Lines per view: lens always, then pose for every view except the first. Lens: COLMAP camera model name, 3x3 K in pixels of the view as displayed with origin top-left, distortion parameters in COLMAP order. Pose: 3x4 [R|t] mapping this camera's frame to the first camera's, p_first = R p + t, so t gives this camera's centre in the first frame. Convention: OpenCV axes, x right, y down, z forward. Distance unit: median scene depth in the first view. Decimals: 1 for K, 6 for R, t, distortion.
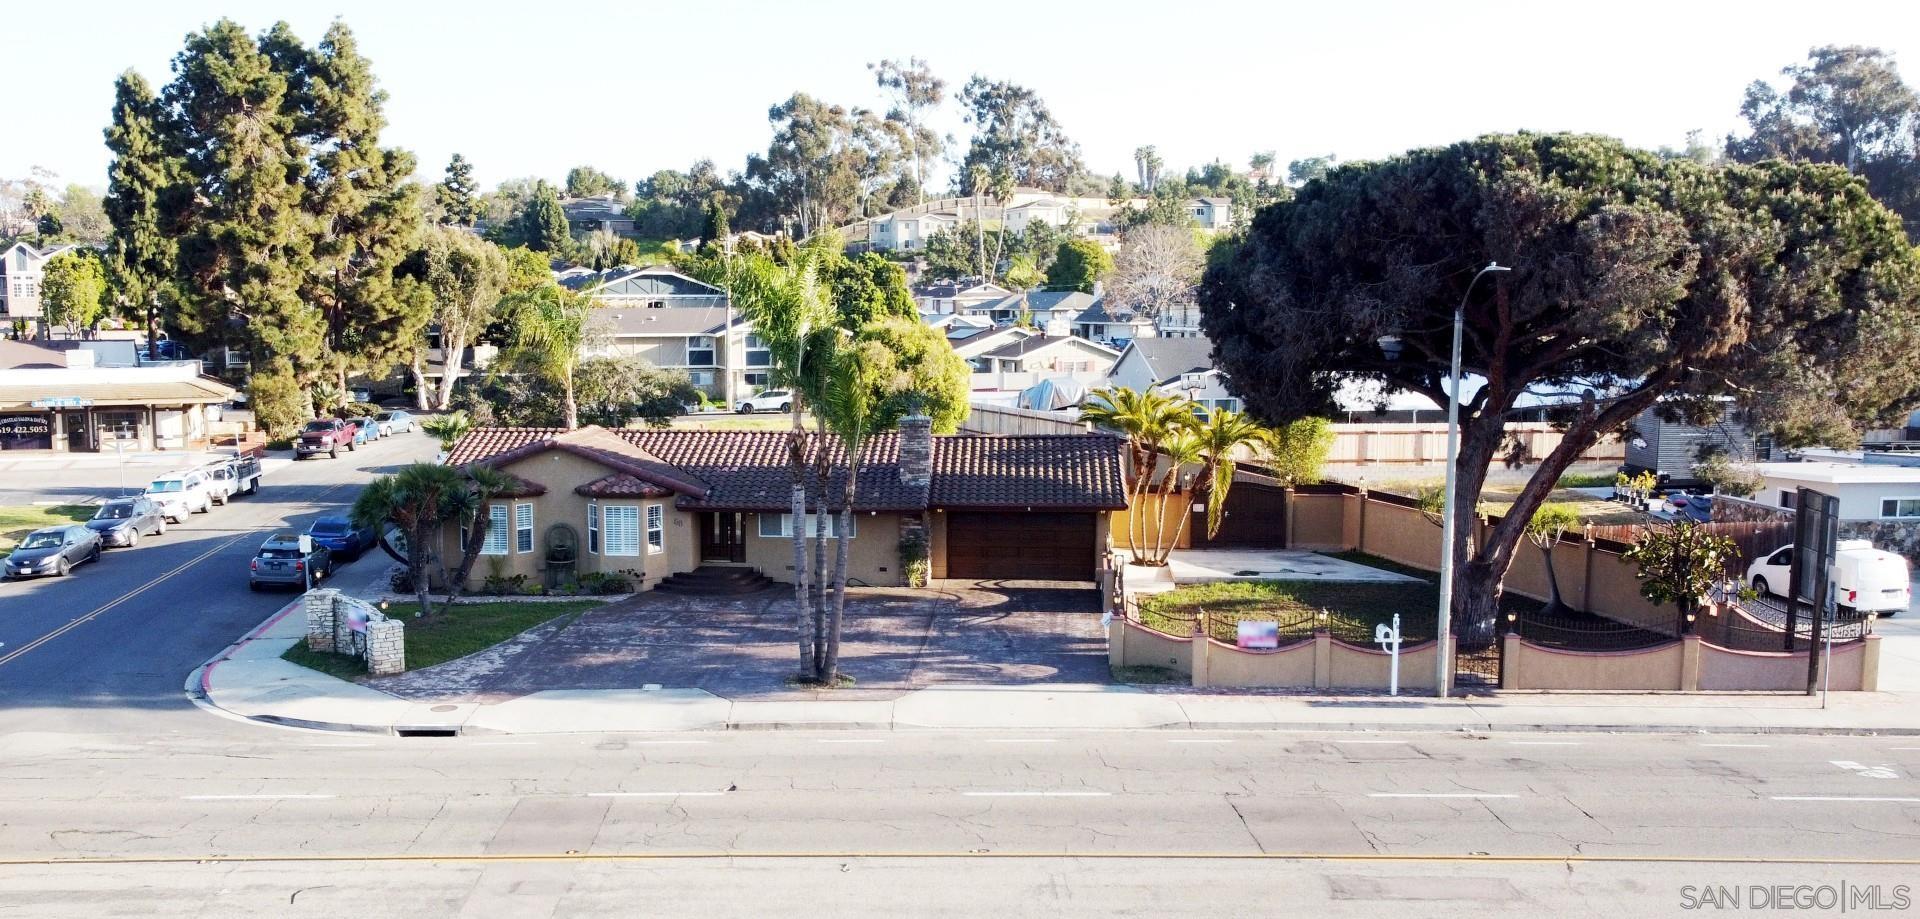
lens RADIAL K [[1644.6, 0, 839.7], [0, 1644.6, 518.5], [0, 0, 1]] dist [0.005675, -0.007623]
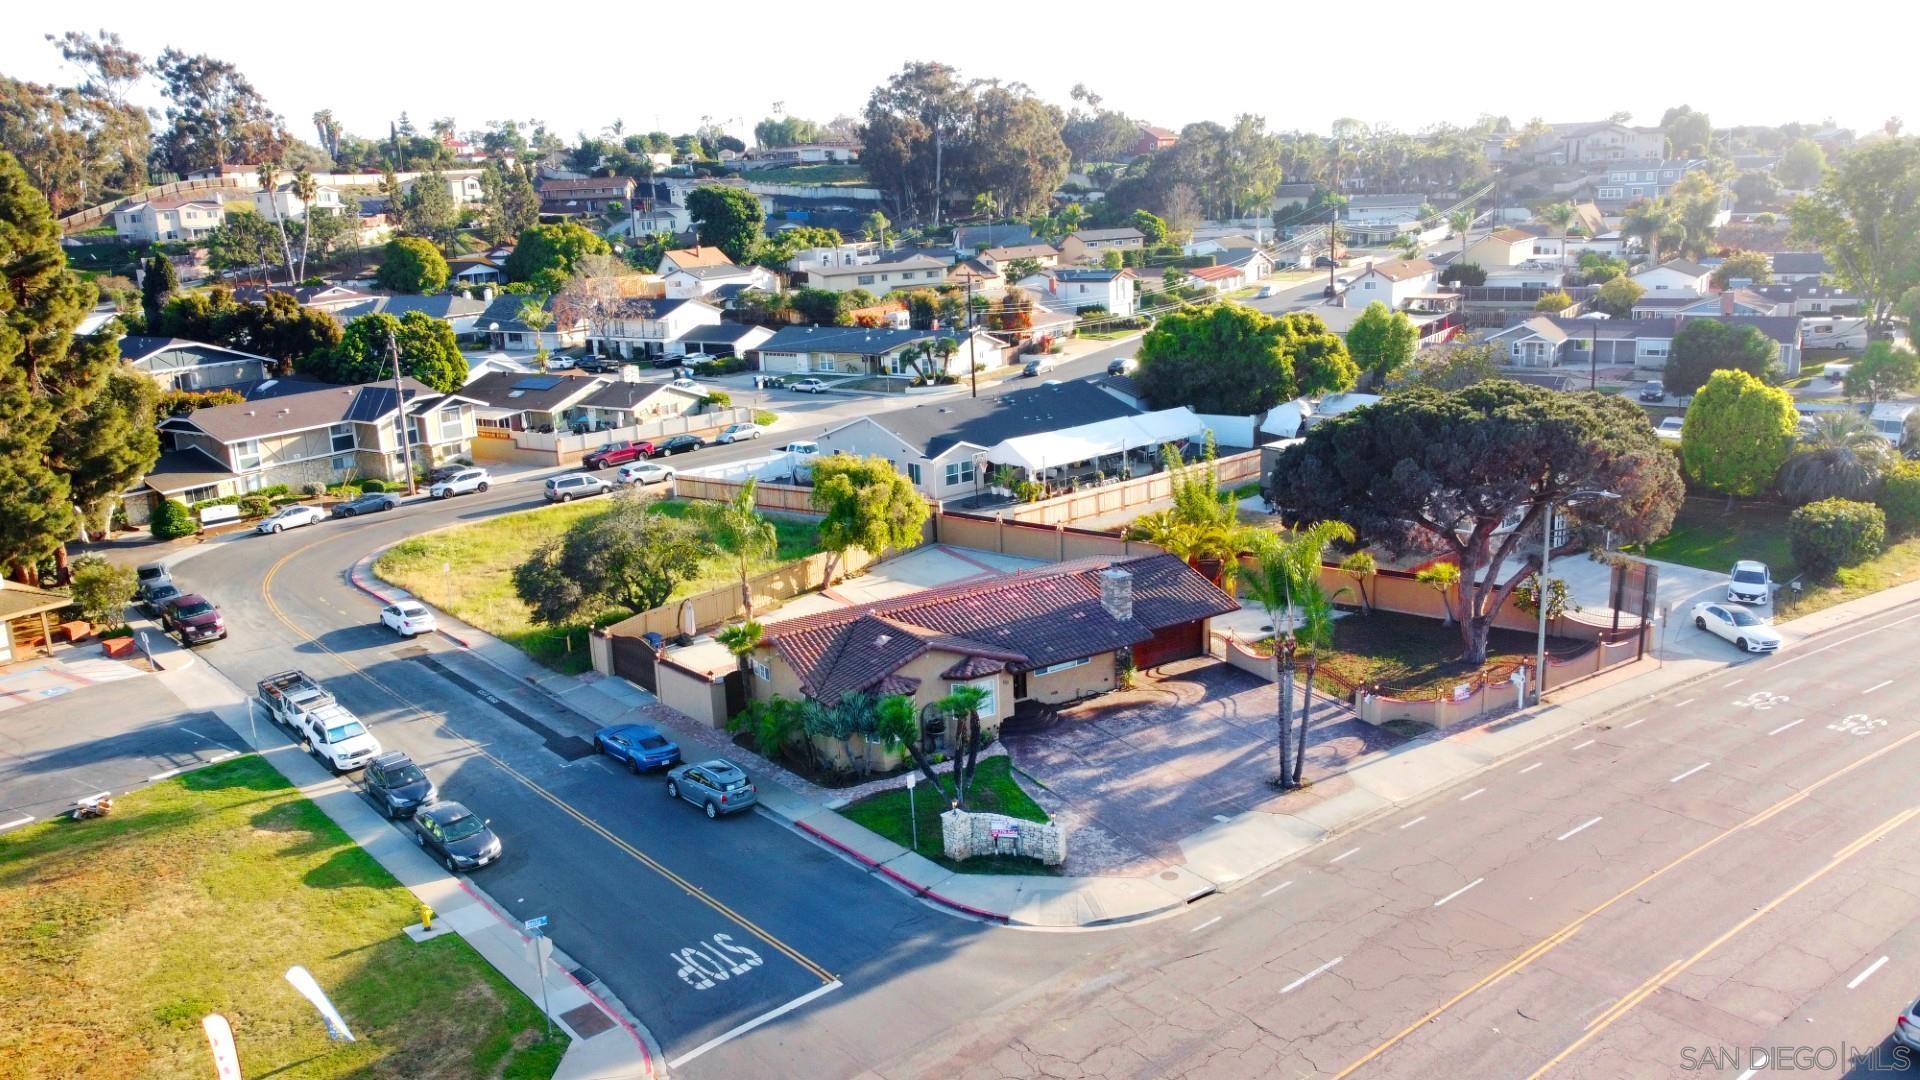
lens RADIAL K [[1451.1, 0, 960.0], [0, 1451.1, 540.0], [0, 0, 1]] dist [0.002998, -0.002835]
pose [[0.780865, -0.175268, 0.599609, -1.033029], [0.117176, 0.983893, 0.134999, -0.350053], [-0.613612, -0.035157, 0.788825, 0.095245]]
